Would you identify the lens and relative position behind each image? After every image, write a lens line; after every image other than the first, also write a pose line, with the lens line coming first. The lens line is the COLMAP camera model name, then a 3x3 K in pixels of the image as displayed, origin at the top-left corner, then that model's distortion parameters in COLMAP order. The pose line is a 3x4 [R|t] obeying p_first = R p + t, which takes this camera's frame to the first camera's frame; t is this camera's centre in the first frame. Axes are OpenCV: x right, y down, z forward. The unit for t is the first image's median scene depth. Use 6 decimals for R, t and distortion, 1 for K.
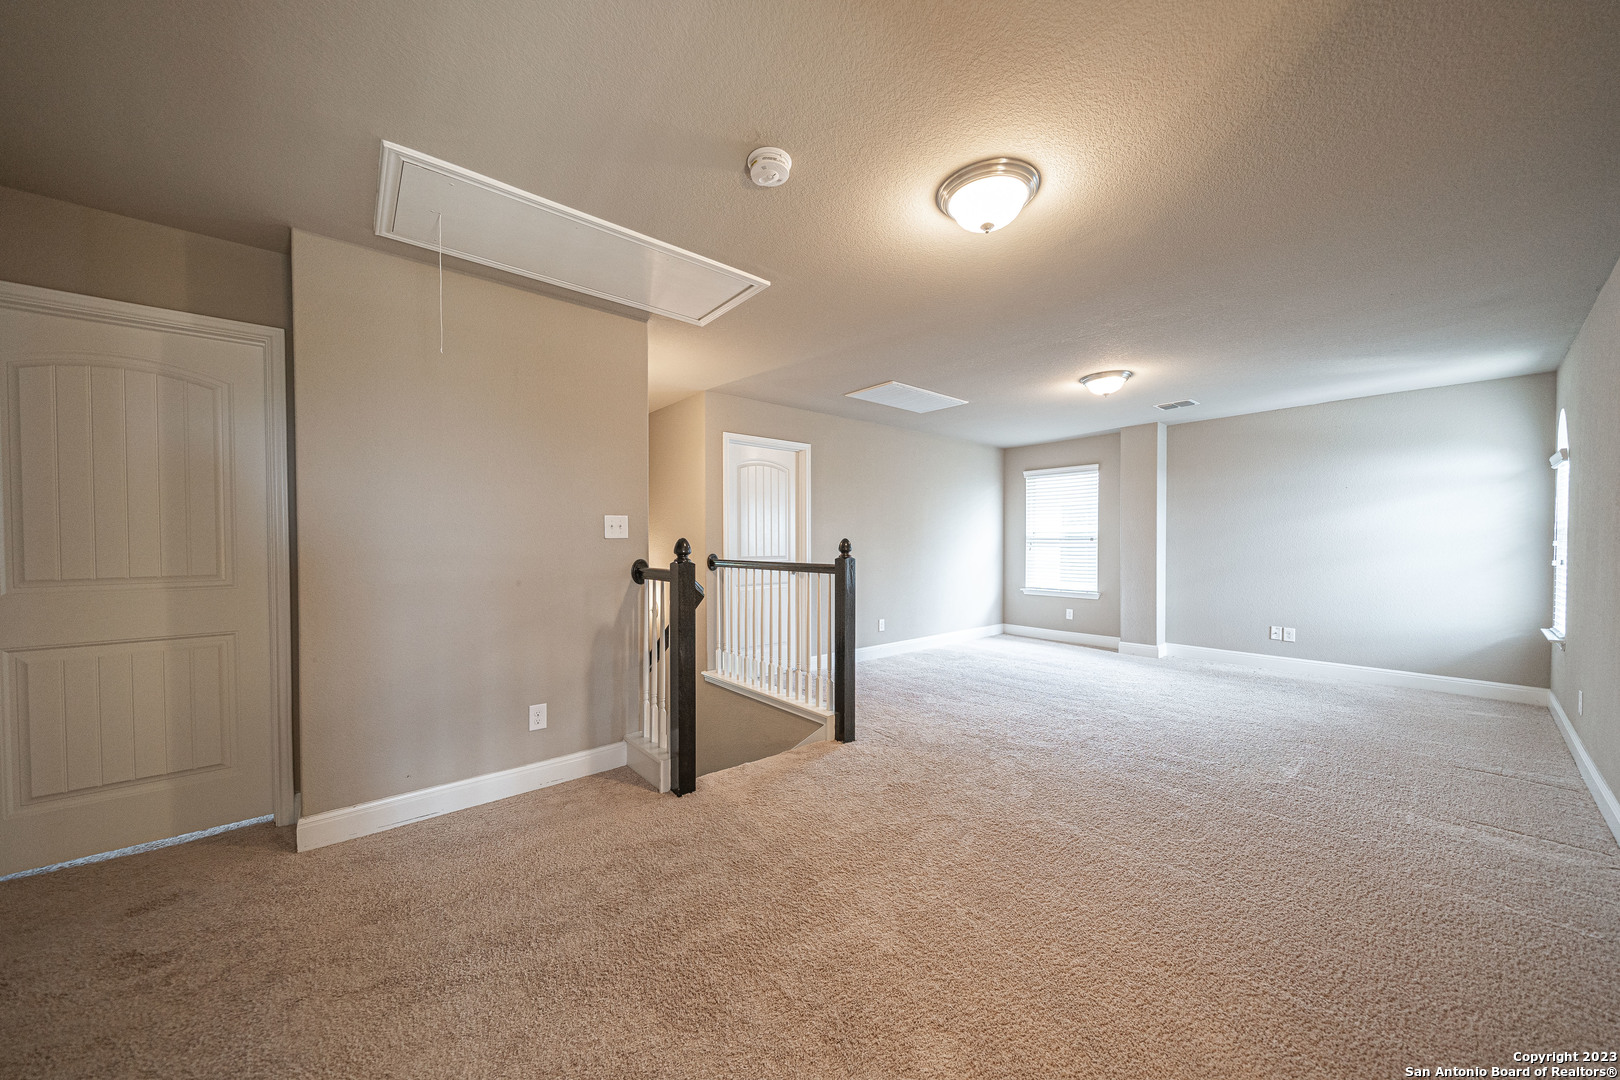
lens RADIAL K [[563.3, 0, 817.3], [0, 563.3, 547.4], [0, 0, 1]] dist [-0.000836, -0.000027]
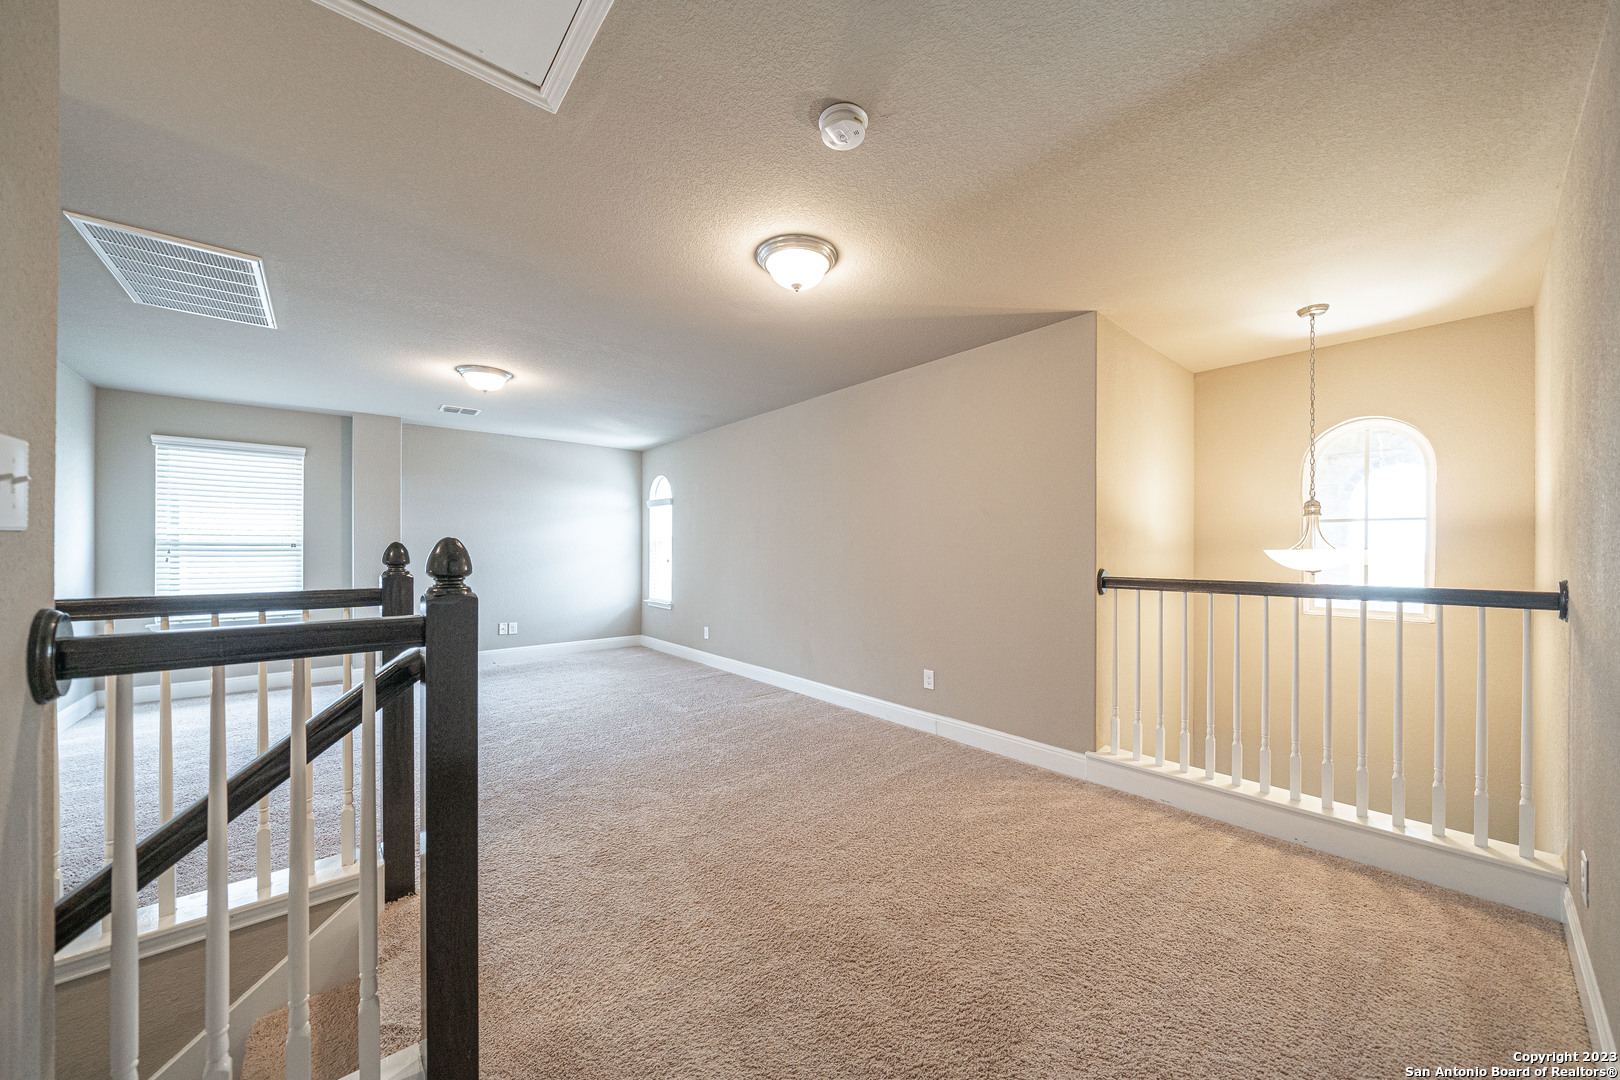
lens RADIAL K [[563.3, 0, 816.2], [0, 563.3, 547.5], [0, 0, 1]] dist [-0.000836, -0.000027]
pose [[0.014430, 0.004714, 0.999885, -0.395928], [0.008128, 0.999955, -0.004832, -0.003201], [-0.999863, 0.008196, 0.014391, 0.421829]]
